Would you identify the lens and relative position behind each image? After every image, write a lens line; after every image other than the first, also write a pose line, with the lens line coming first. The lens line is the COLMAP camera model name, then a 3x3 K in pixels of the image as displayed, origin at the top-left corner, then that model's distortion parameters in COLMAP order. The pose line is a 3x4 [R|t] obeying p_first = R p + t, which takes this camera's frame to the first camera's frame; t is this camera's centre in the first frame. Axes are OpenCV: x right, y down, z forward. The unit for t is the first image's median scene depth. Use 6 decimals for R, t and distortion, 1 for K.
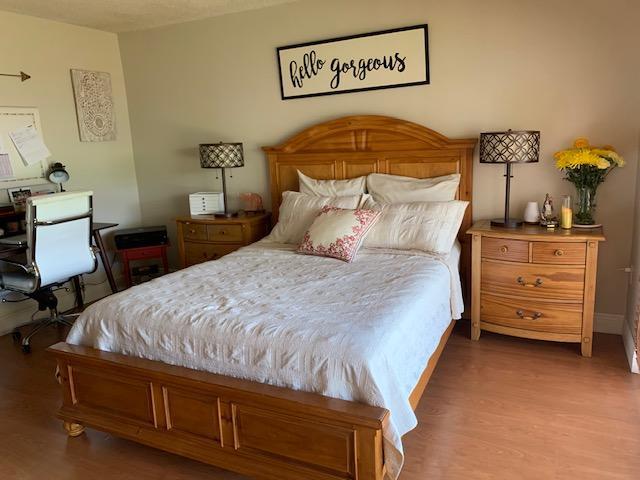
lens RADIAL K [[492.7, 0, 319.8], [0, 492.7, 239.4], [0, 0, 1]] dist [0.010303, -0.001986]
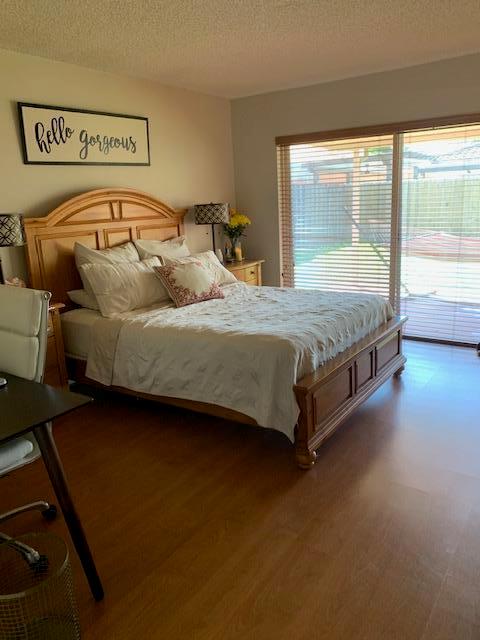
lens RADIAL K [[492.7, 0, 240.8], [0, 492.7, 318.8], [0, 0, 1]] dist [0.010303, -0.001986]
pose [[0.172719, -0.193384, 0.965801, -0.959286], [0.239715, 0.959308, 0.149214, -0.068093], [-0.955356, 0.205745, 0.212048, 0.551894]]
